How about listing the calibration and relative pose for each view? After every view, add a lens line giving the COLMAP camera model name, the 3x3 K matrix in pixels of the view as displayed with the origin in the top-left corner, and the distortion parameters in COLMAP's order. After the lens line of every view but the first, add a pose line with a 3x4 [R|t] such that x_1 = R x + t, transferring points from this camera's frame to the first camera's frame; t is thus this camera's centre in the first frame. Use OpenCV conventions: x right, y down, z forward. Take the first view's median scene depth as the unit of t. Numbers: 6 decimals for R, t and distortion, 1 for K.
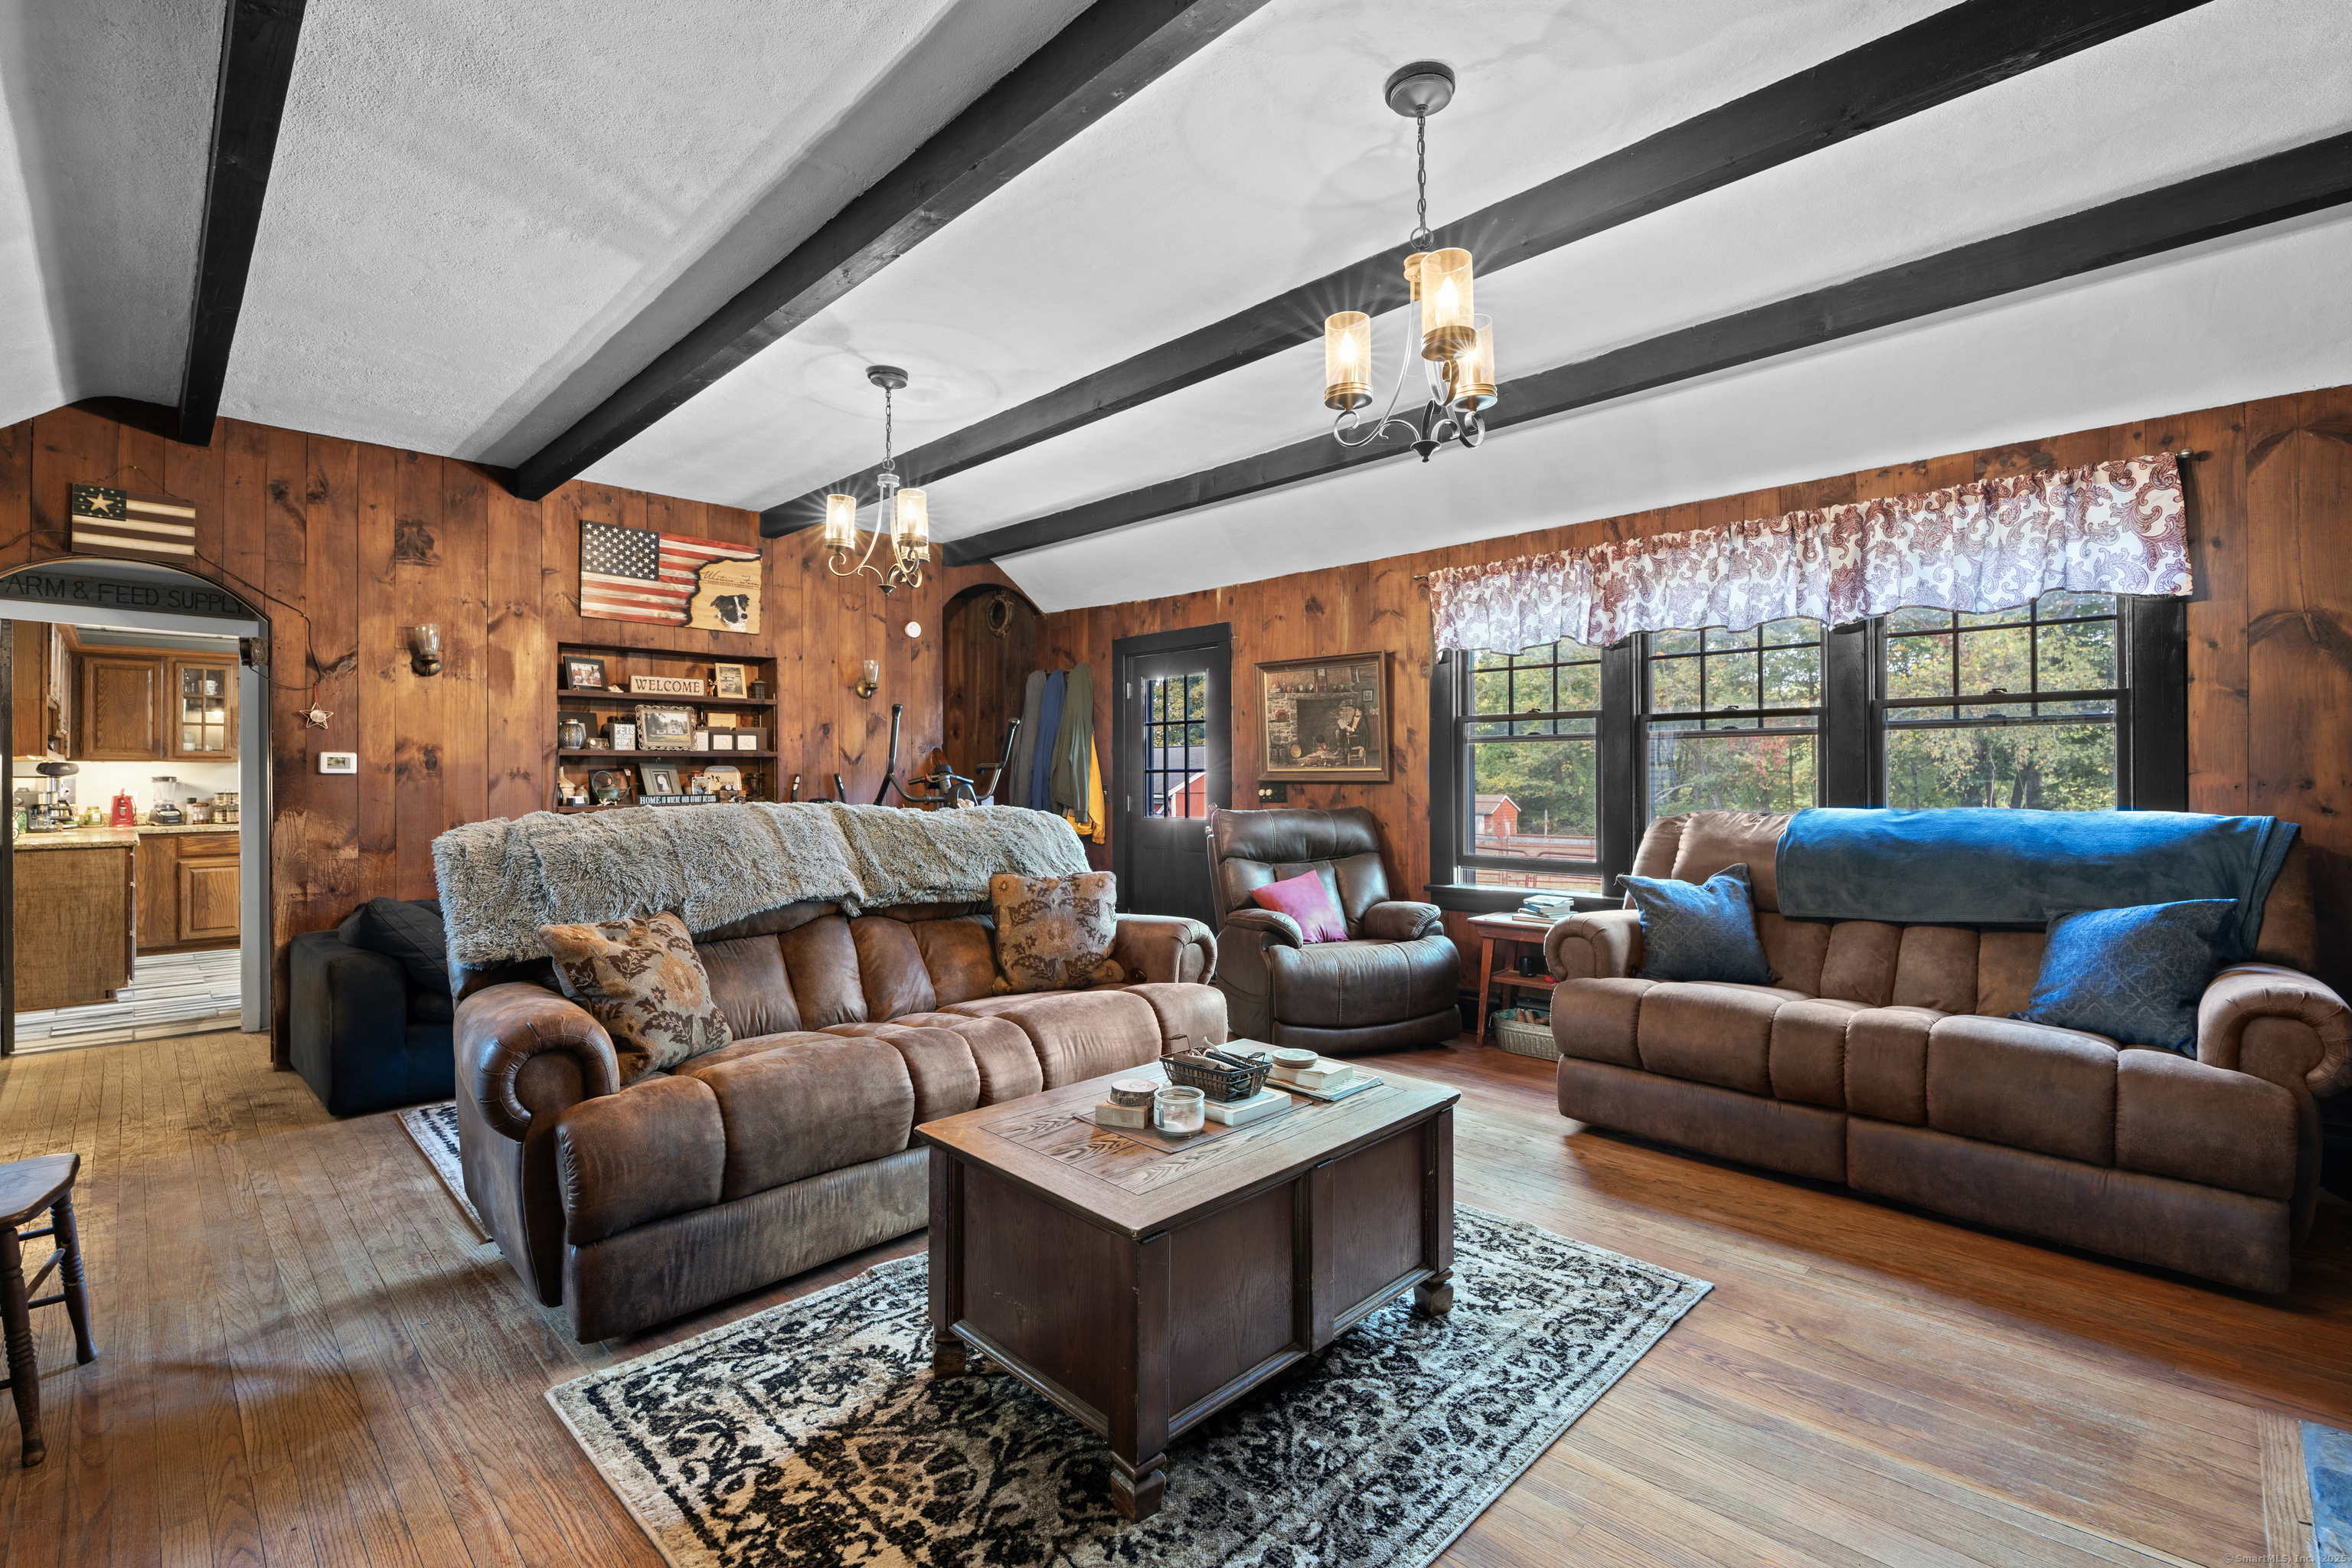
lens RADIAL K [[1046.5, 0, 1174.0], [0, 1046.5, 769.0], [0, 0, 1]] dist [-0.004987, -0.000079]
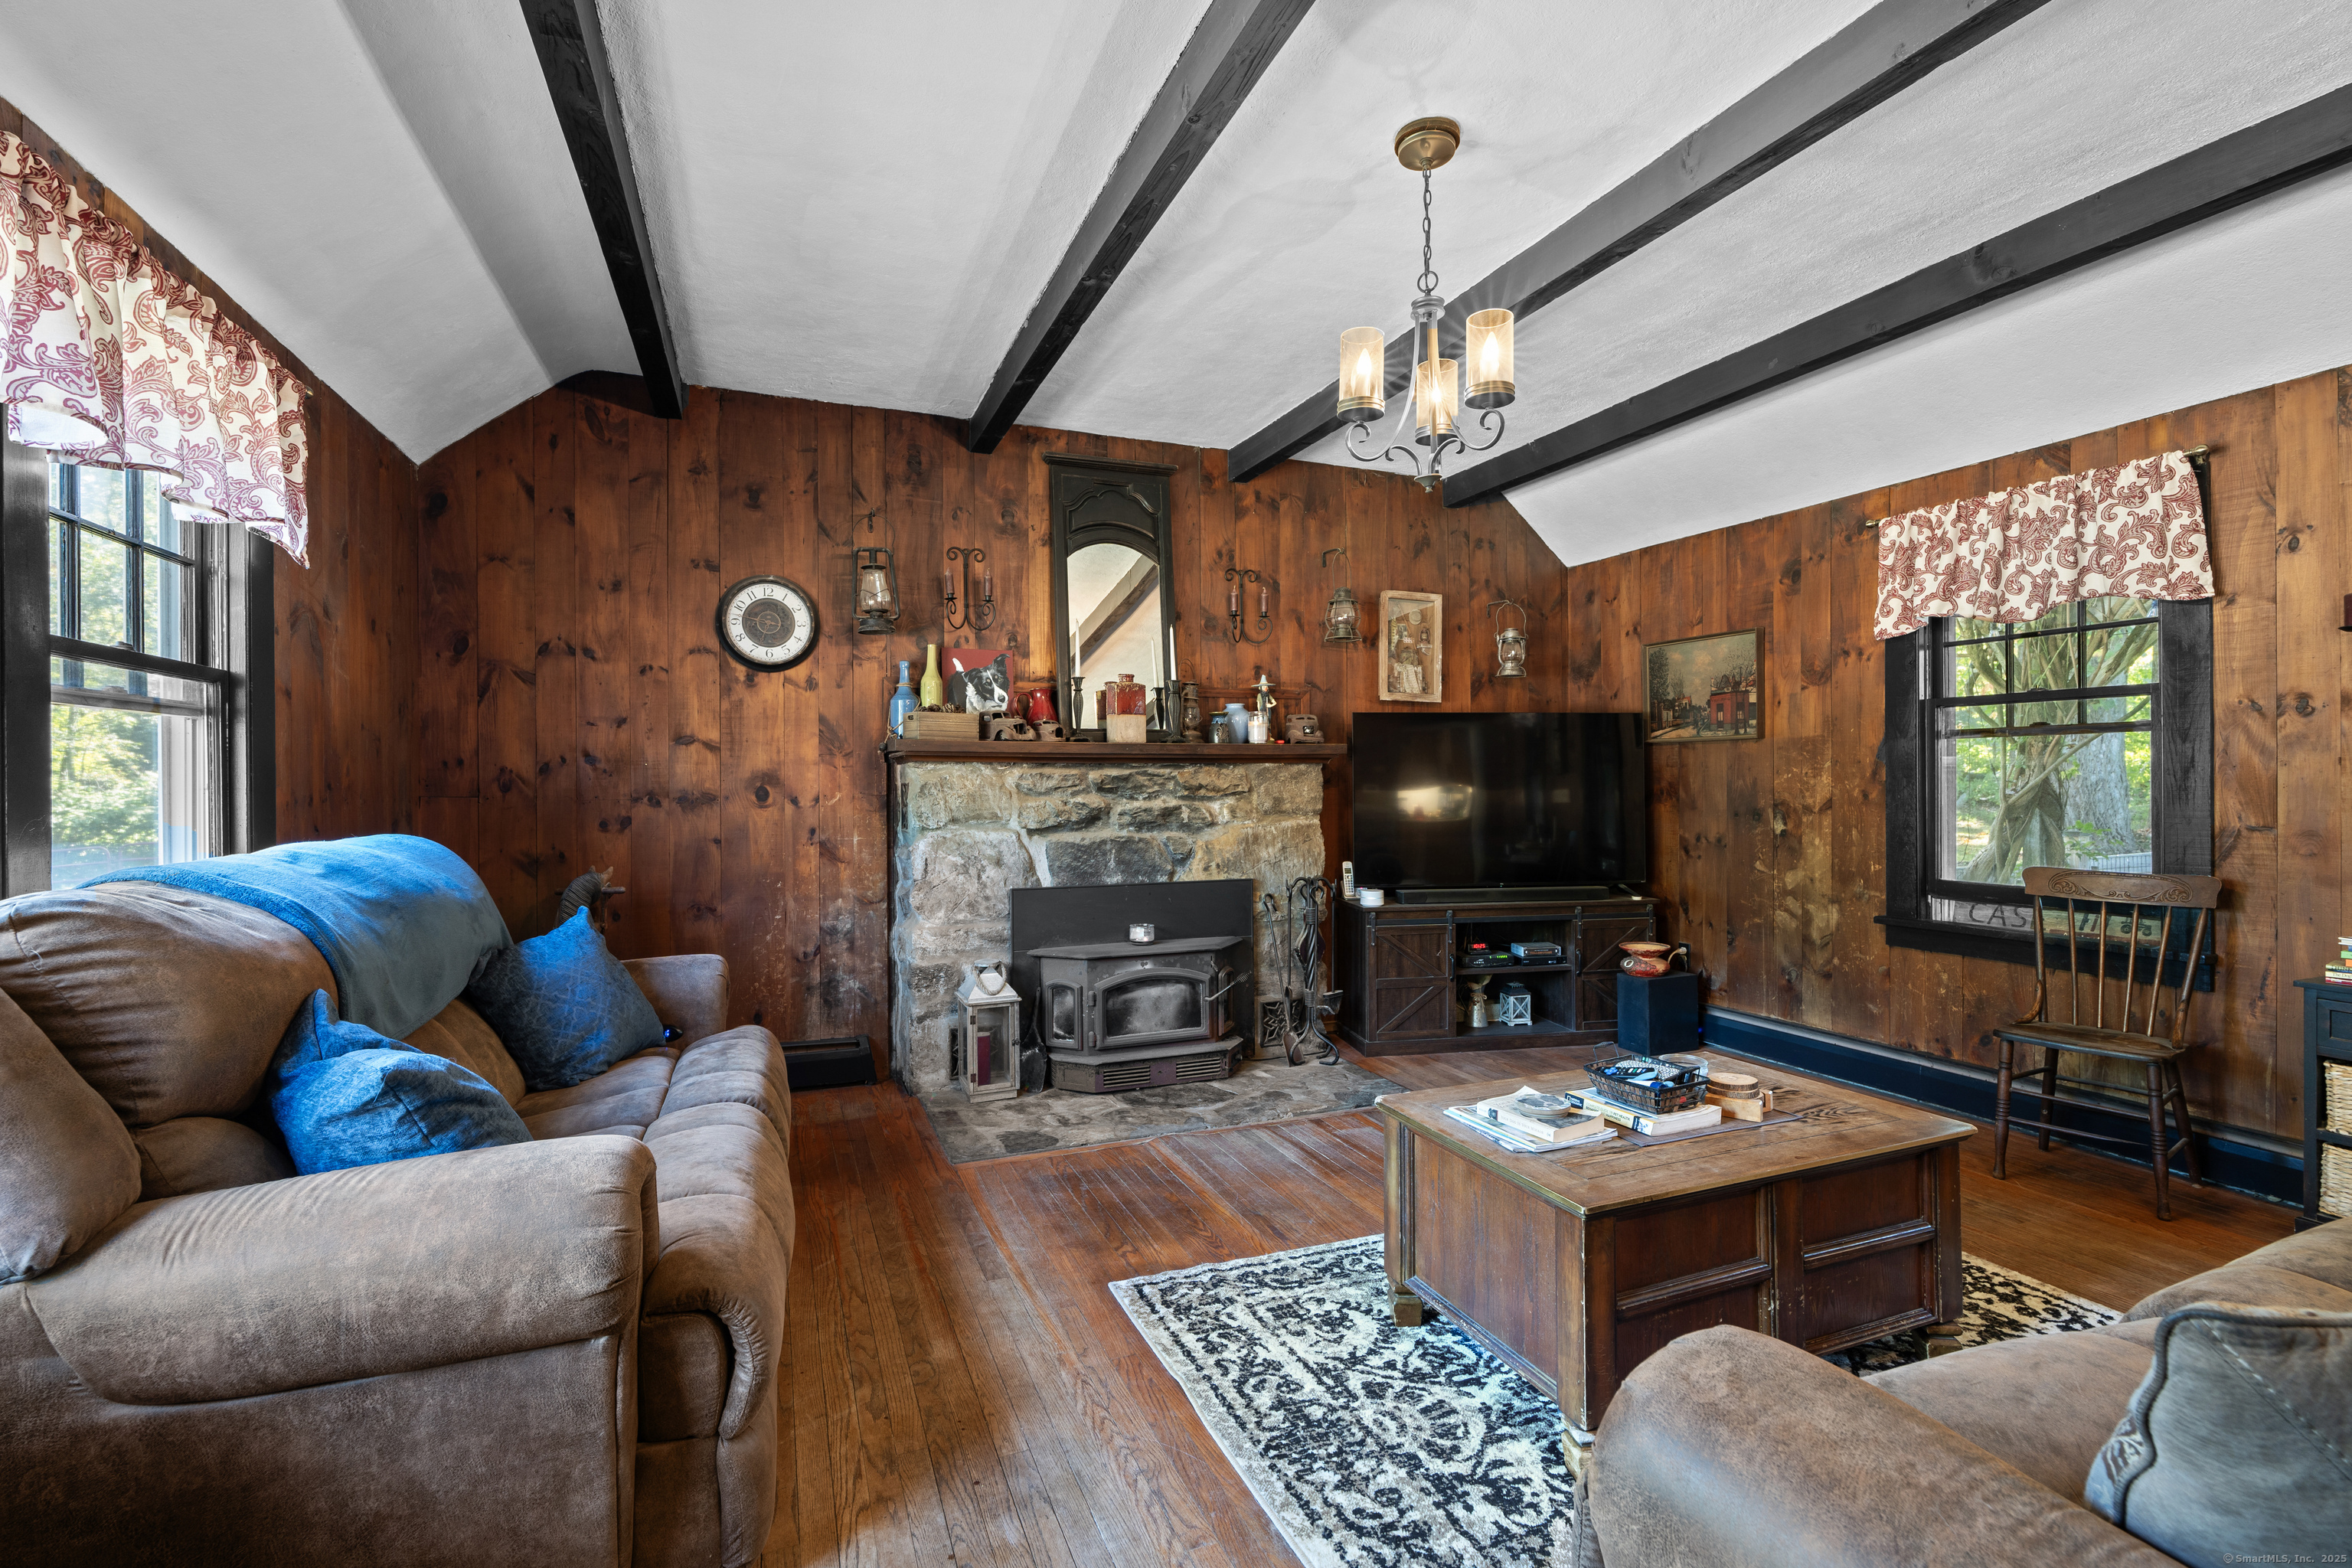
lens RADIAL K [[1050.1, 0, 1180.3], [0, 1050.1, 777.0], [0, 0, 1]] dist [-0.004605, -0.000180]
pose [[-0.918731, 0.011395, 0.394719, 0.031445], [0.008275, 0.999920, -0.009606, 0.007445], [-0.394797, -0.005559, -0.918751, 1.340336]]
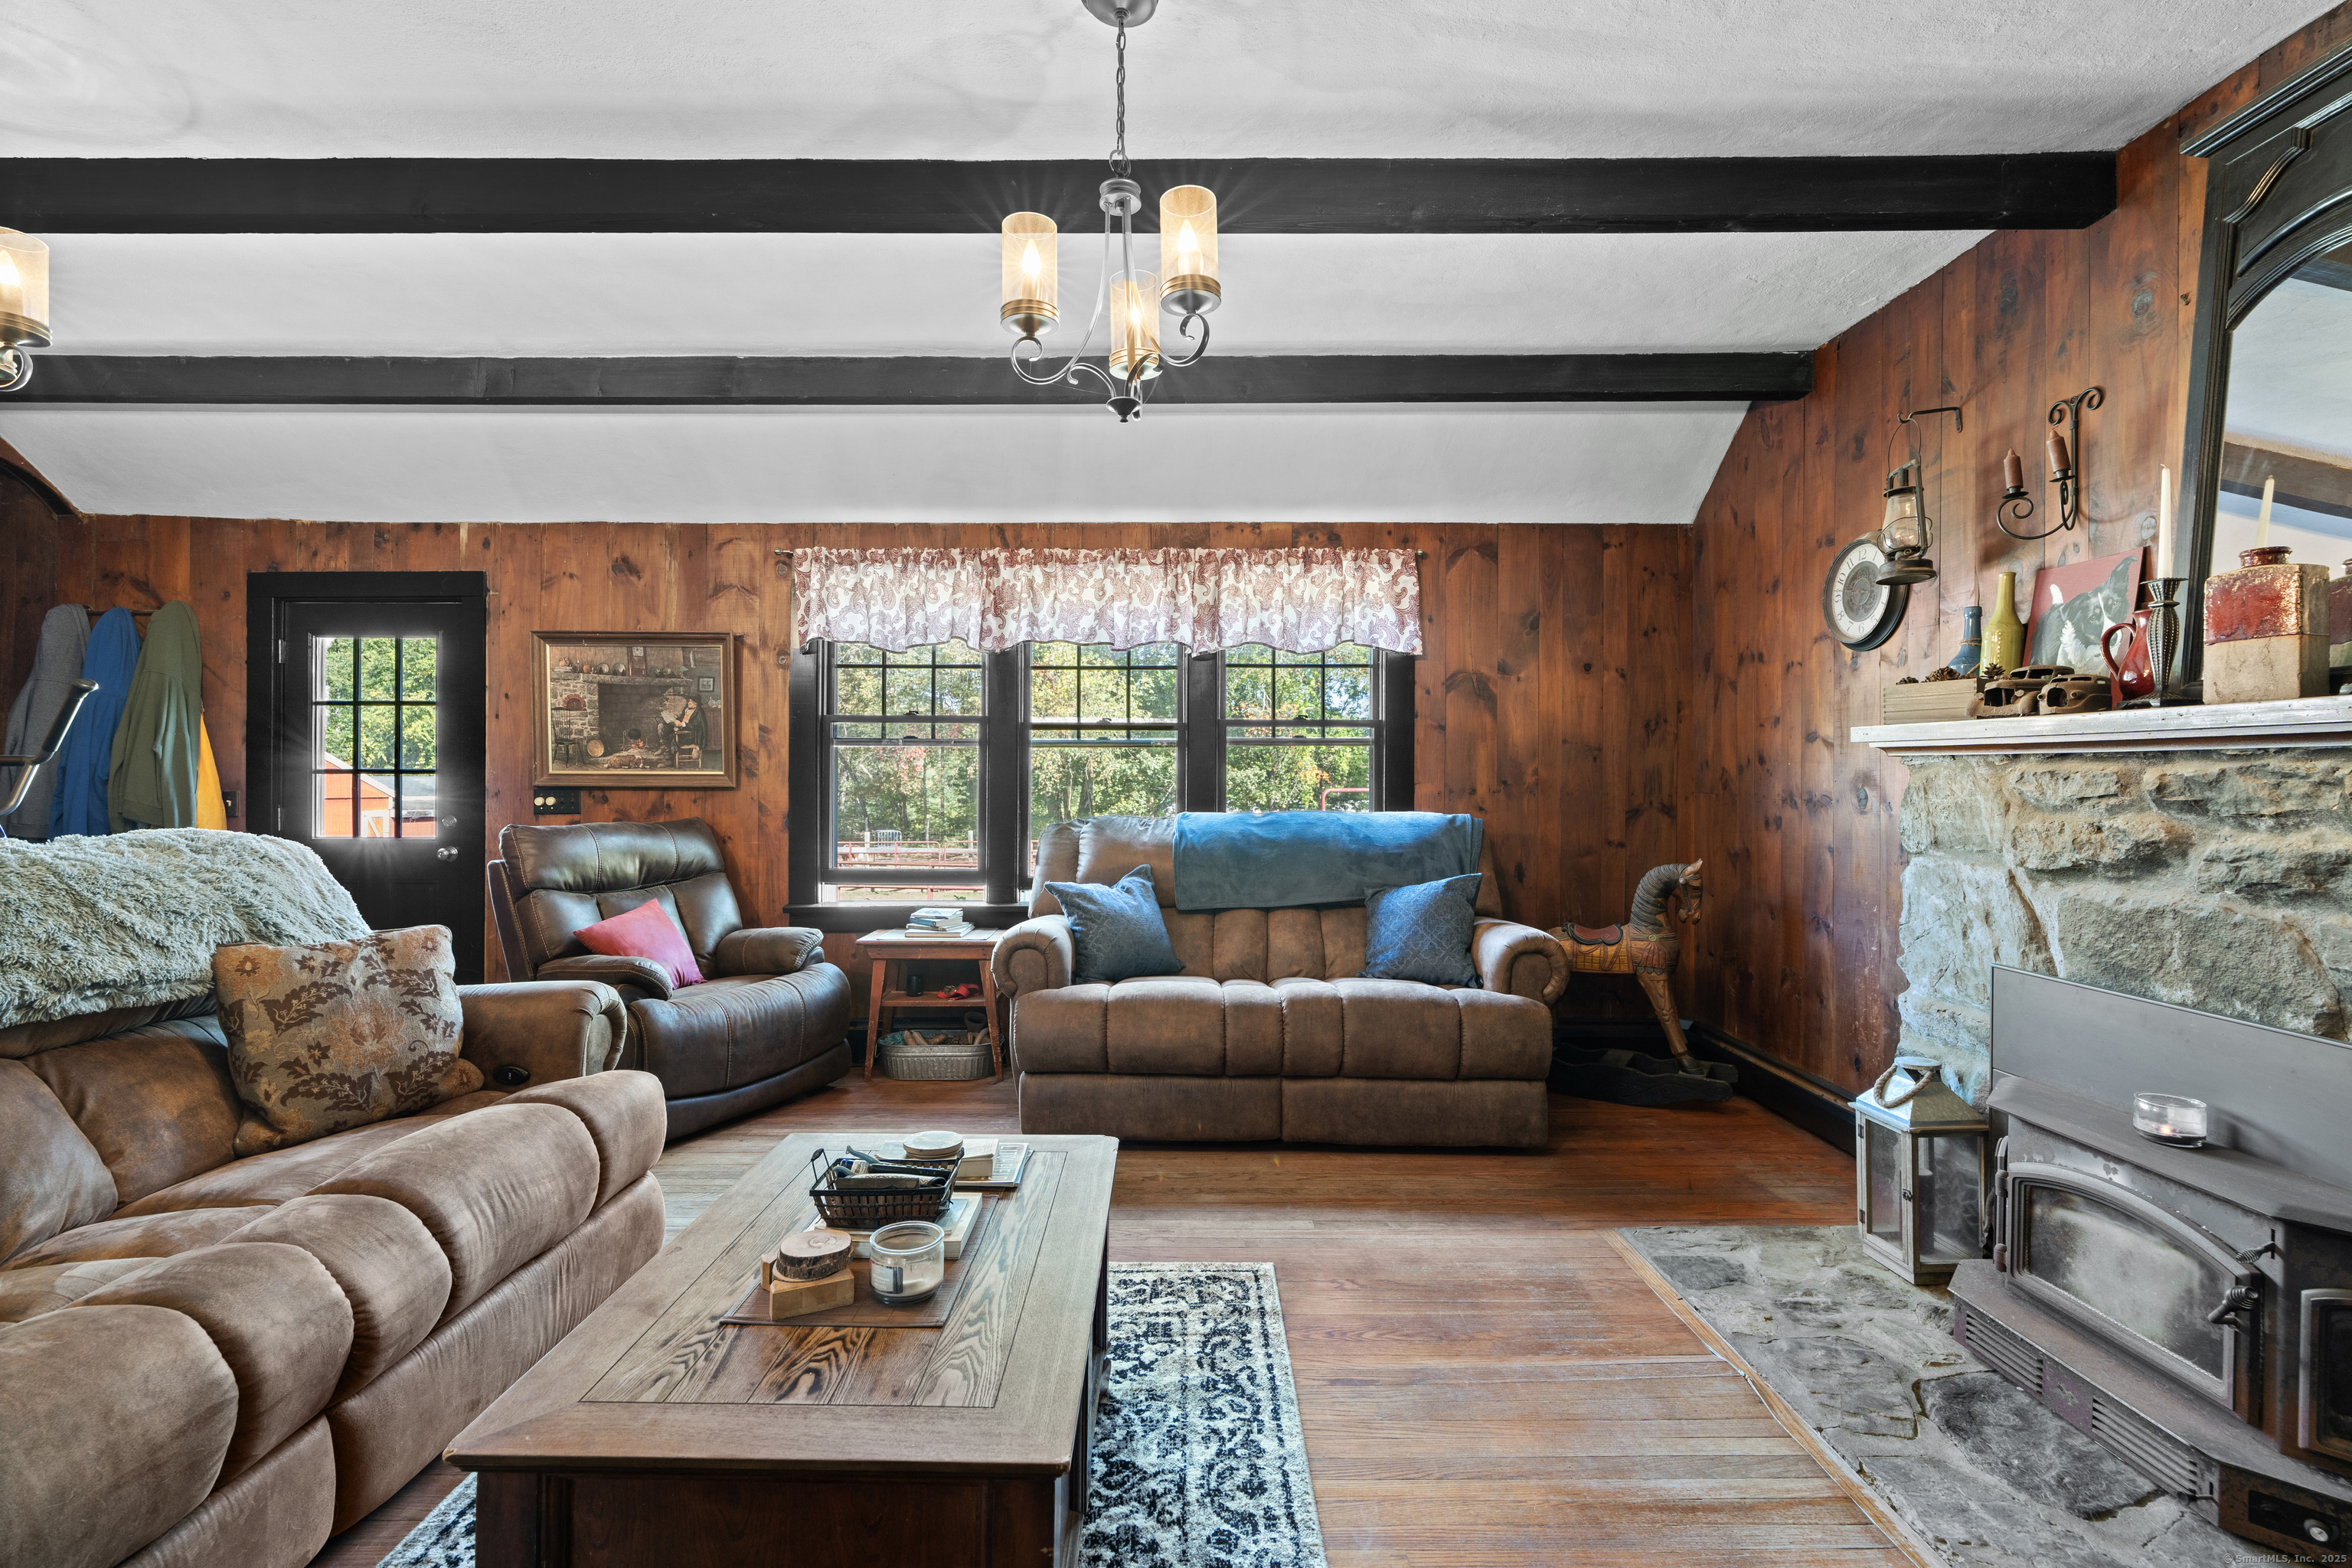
lens RADIAL K [[1048.1, 0, 1175.3], [0, 1048.1, 778.5], [0, 0, 1]] dist [-0.007071, 0.001441]
pose [[0.704038, 0.007912, 0.710118, -0.219550], [-0.011272, 0.999936, 0.000034, 0.000842], [-0.710072, -0.008029, 0.704083, 0.226839]]
